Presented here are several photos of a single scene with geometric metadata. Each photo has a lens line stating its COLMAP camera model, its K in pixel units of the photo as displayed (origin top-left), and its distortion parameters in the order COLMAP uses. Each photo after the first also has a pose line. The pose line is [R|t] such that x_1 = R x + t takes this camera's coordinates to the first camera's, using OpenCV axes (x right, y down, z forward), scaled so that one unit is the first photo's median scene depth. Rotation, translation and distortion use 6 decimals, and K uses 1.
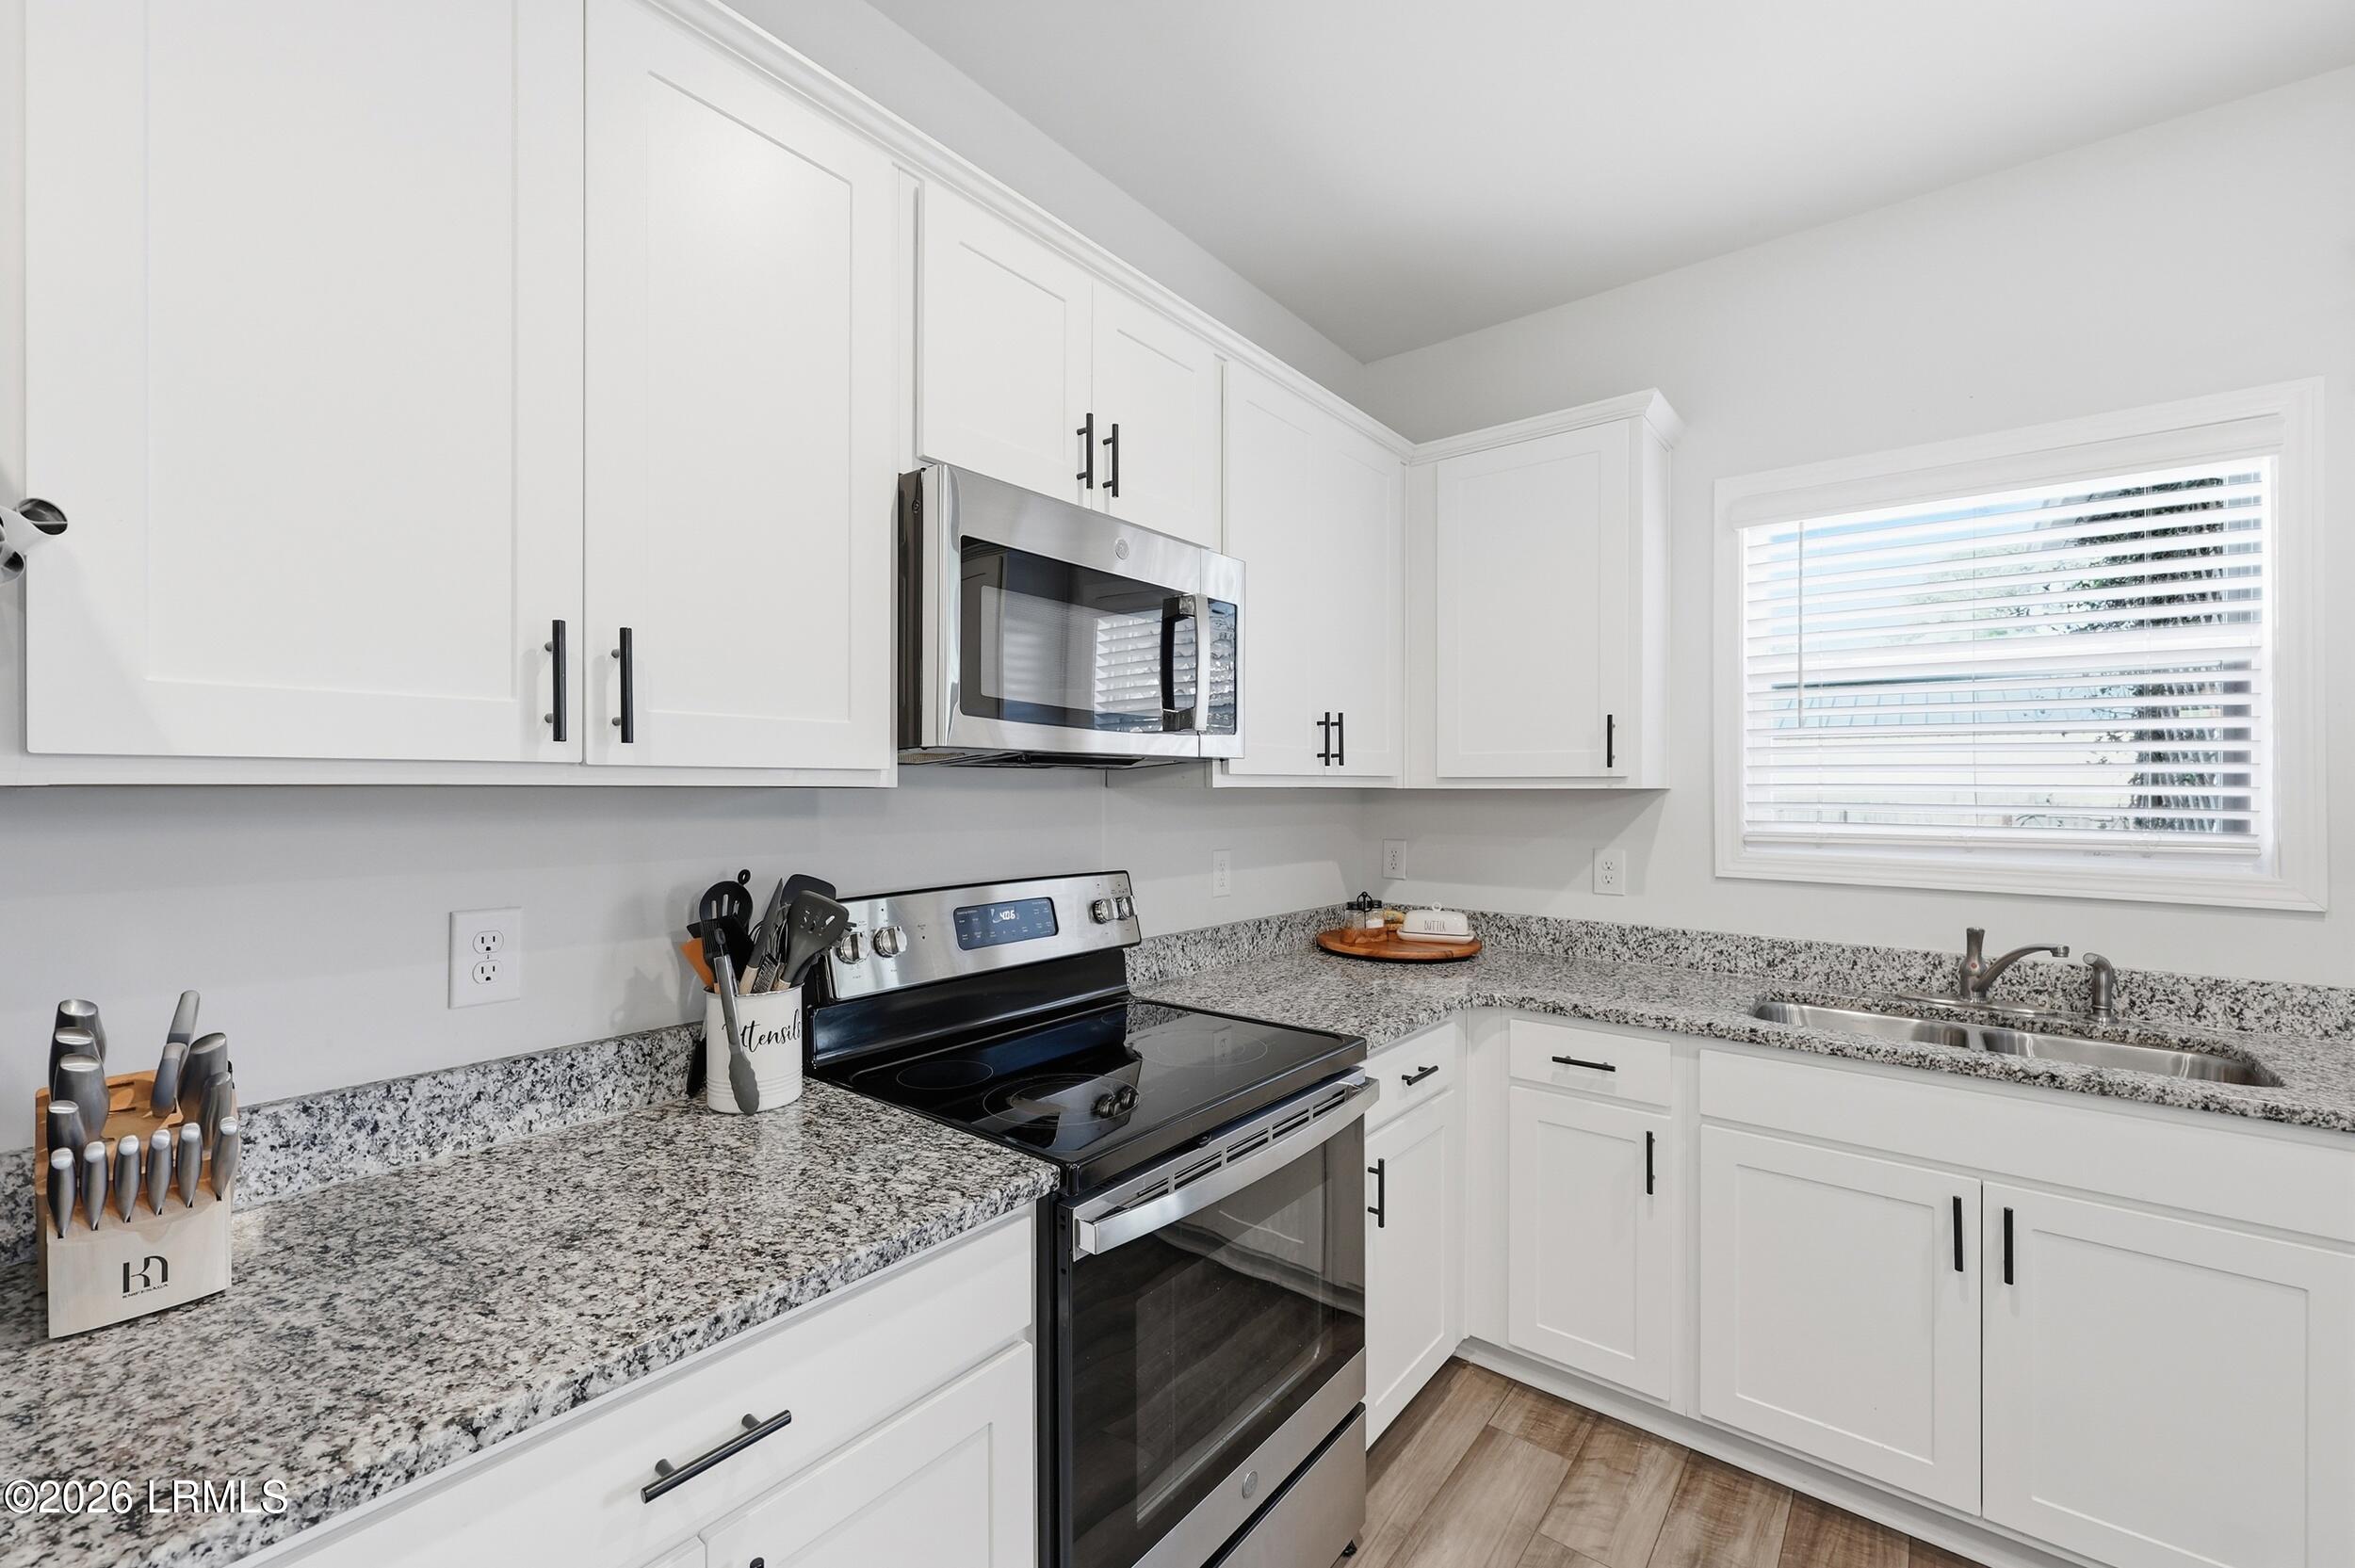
lens RADIAL K [[968.1, 0, 1166.4], [0, 968.1, 790.5], [0, 0, 1]] dist [0.003289, 0.000557]
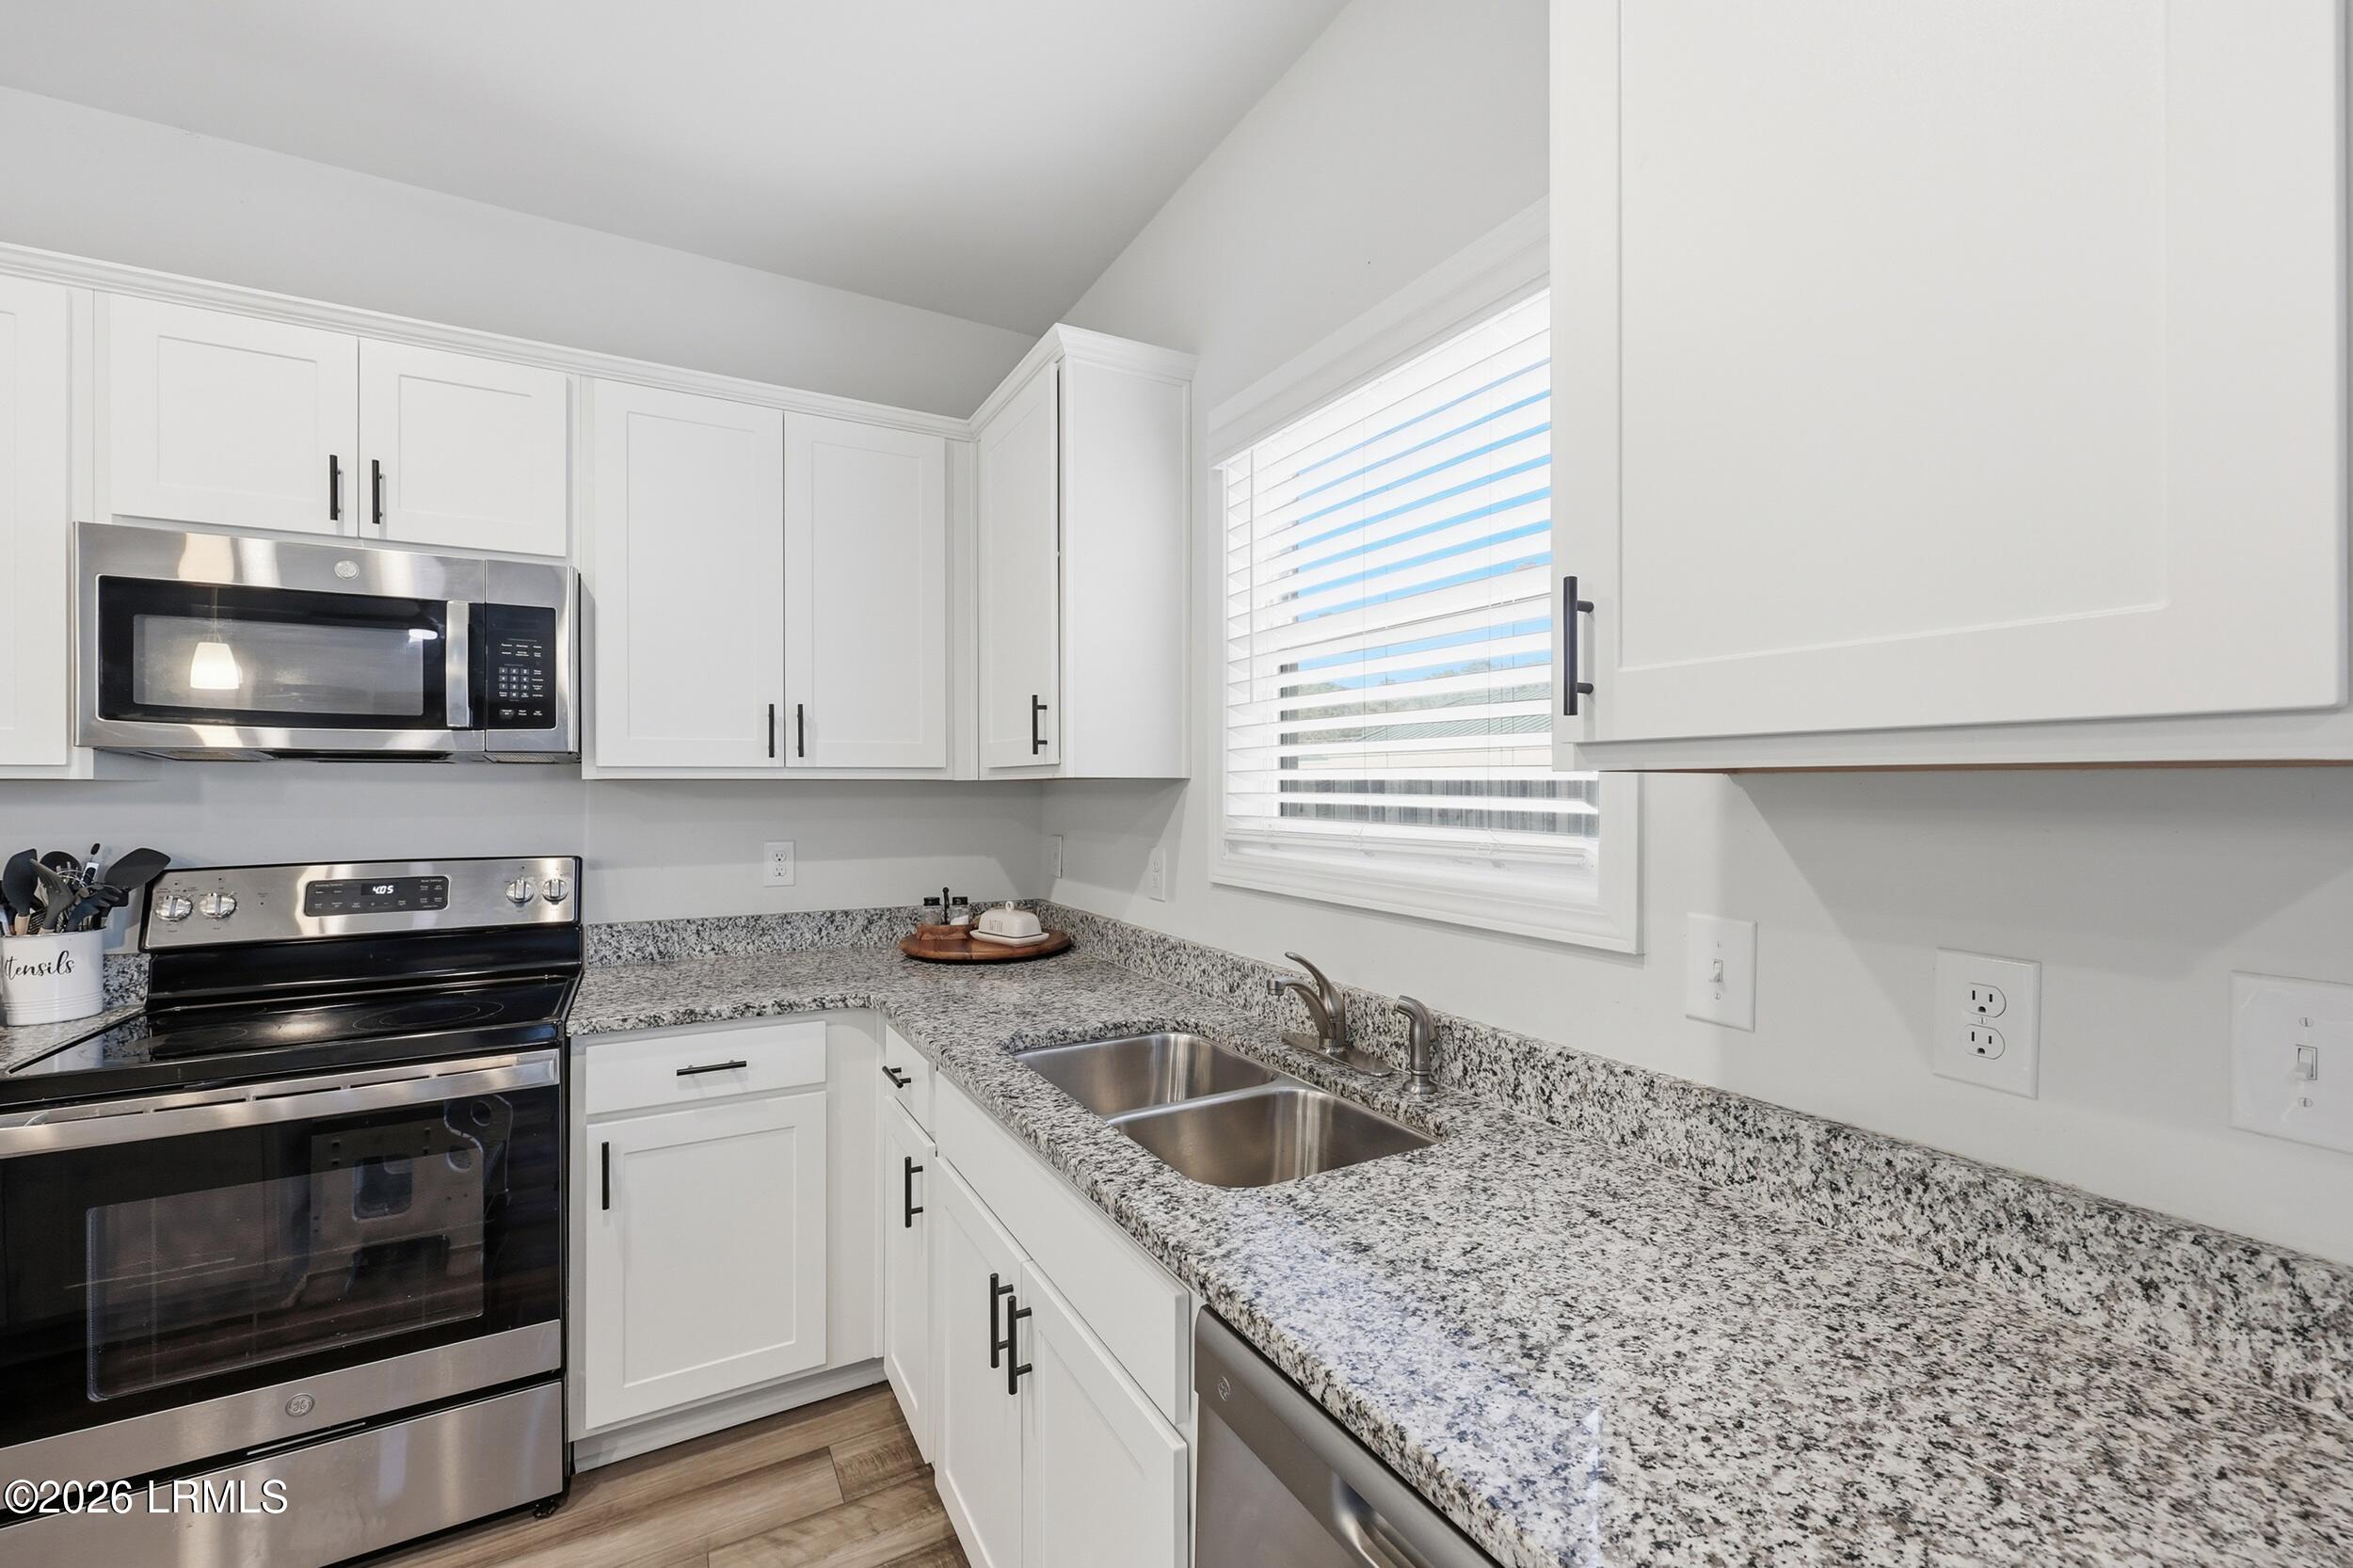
lens RADIAL K [[967.4, 0, 1162.6], [0, 967.4, 778.4], [0, 0, 1]] dist [0.003289, 0.000557]
pose [[0.923478, -0.009587, -0.383533, 0.932288], [0.003832, 0.999868, -0.015766, 0.013803], [0.383633, 0.013090, 0.923393, 0.227367]]
